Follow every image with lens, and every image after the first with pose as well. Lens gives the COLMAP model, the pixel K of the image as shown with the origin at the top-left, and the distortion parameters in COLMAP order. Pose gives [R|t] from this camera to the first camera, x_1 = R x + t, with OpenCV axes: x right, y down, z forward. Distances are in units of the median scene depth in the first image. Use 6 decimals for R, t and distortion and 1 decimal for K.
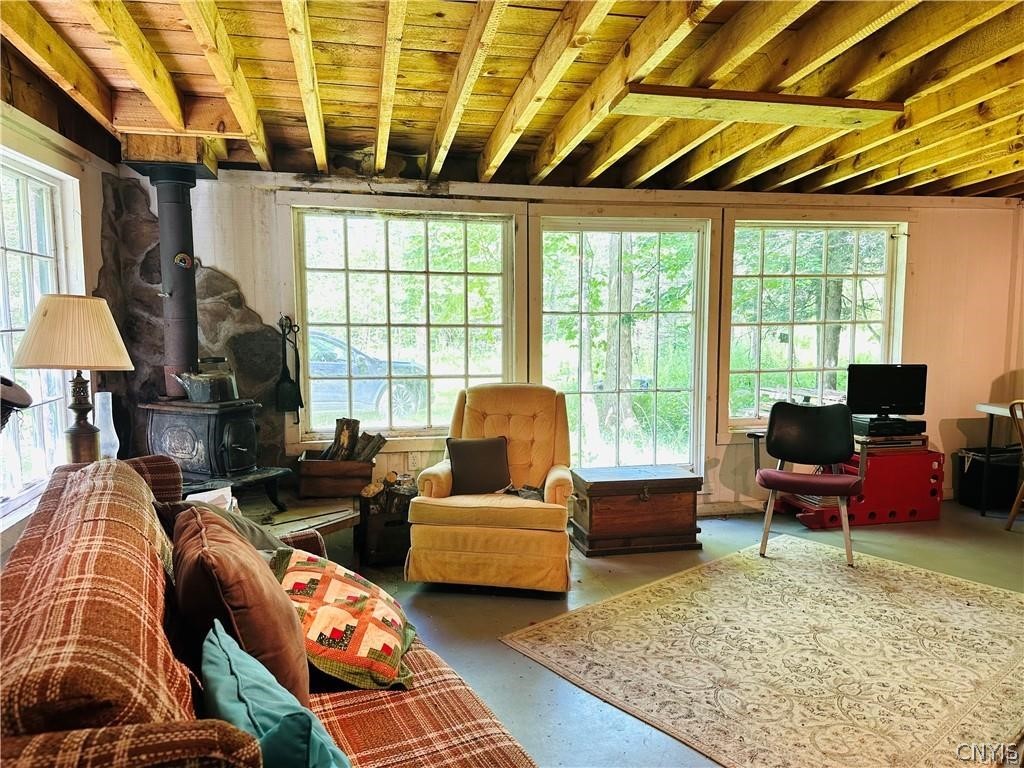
lens RADIAL K [[718.9, 0, 512.0], [0, 718.9, 384.0], [0, 0, 1]] dist [0.093216, -0.143372]
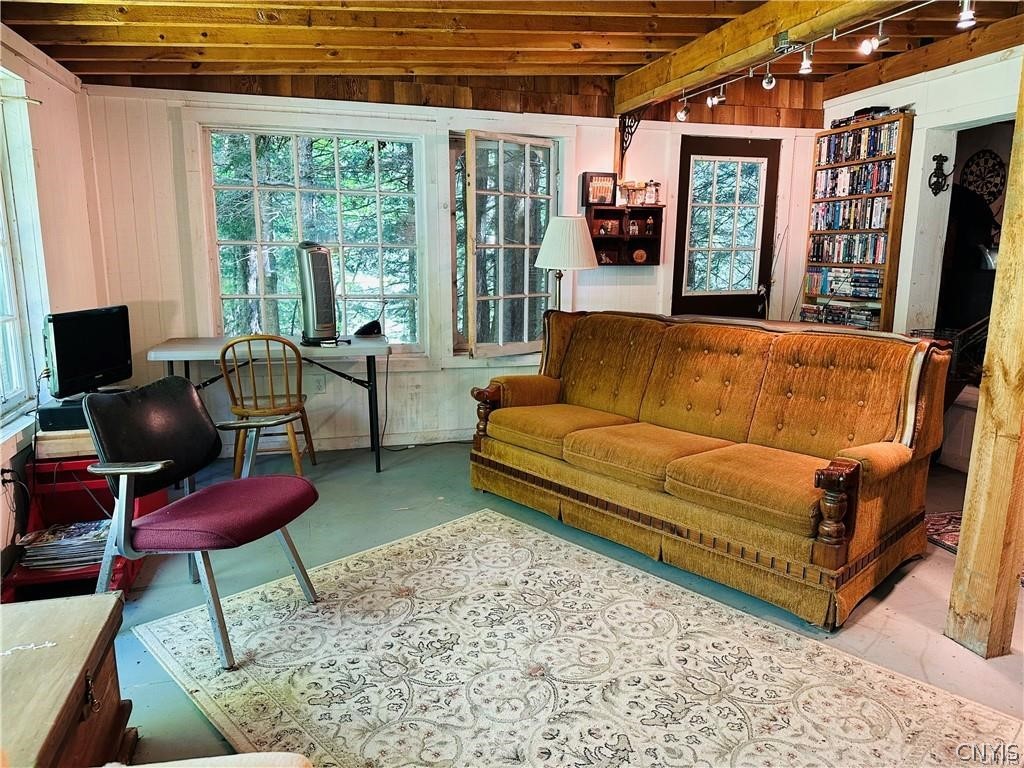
lens RADIAL K [[718.9, 0, 512.0], [0, 718.9, 384.0], [0, 0, 1]] dist [0.093216, -0.143372]
pose [[-0.072738, -0.190701, 0.978950, -0.208237], [0.093499, 0.975923, 0.197059, -0.078084], [-0.992959, 0.105865, -0.053156, 0.964225]]
